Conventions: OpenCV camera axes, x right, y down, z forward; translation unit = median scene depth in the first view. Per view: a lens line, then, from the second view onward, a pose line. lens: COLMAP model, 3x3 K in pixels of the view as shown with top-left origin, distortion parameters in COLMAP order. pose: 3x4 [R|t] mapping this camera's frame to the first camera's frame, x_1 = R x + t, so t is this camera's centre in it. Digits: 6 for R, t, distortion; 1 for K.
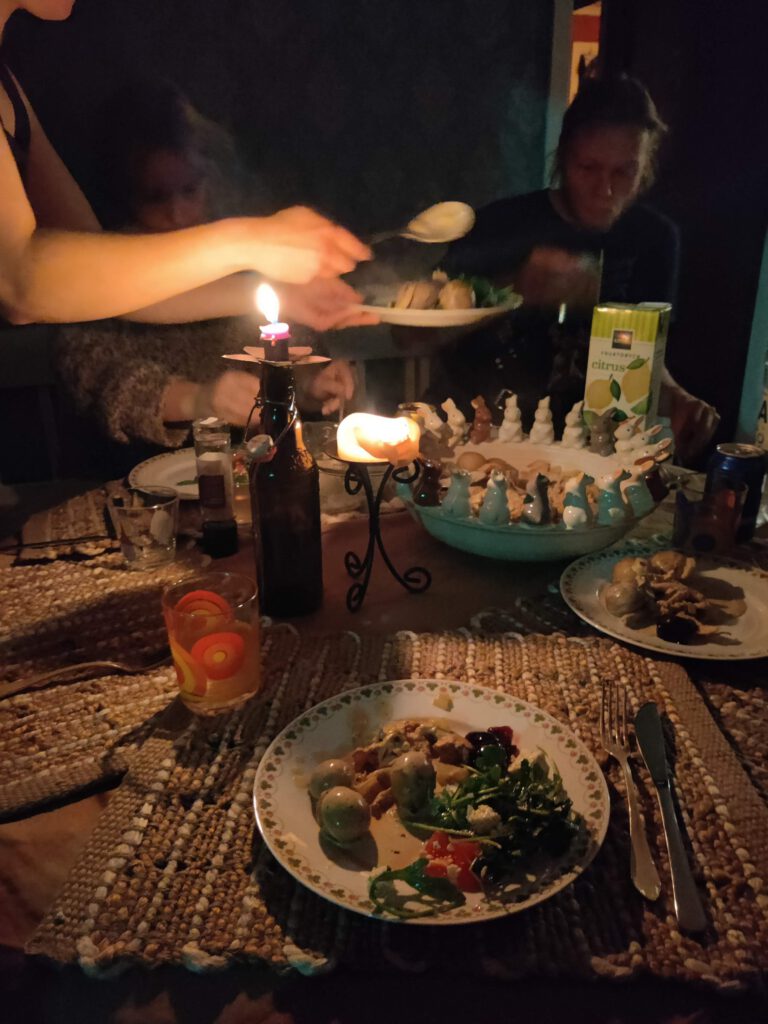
lens RADIAL K [[762.4, 0, 384.0], [0, 762.4, 512.0], [0, 0, 1]] dist [-0.012004, -0.006109]
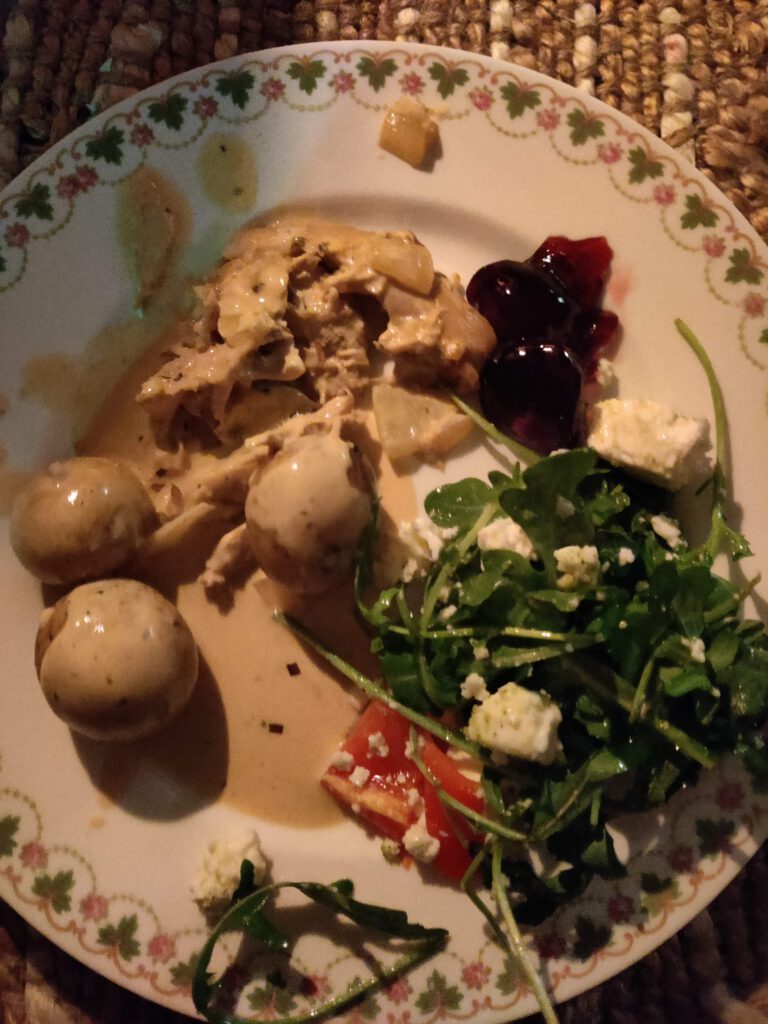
lens RADIAL K [[762.4, 0, 384.0], [0, 762.4, 512.0], [0, 0, 1]] dist [-0.012004, -0.006109]
pose [[0.998952, -0.041658, 0.018963, 0.054180], [0.003222, 0.477277, 0.878747, 0.041462], [-0.045657, -0.877765, 0.476911, 0.714108]]
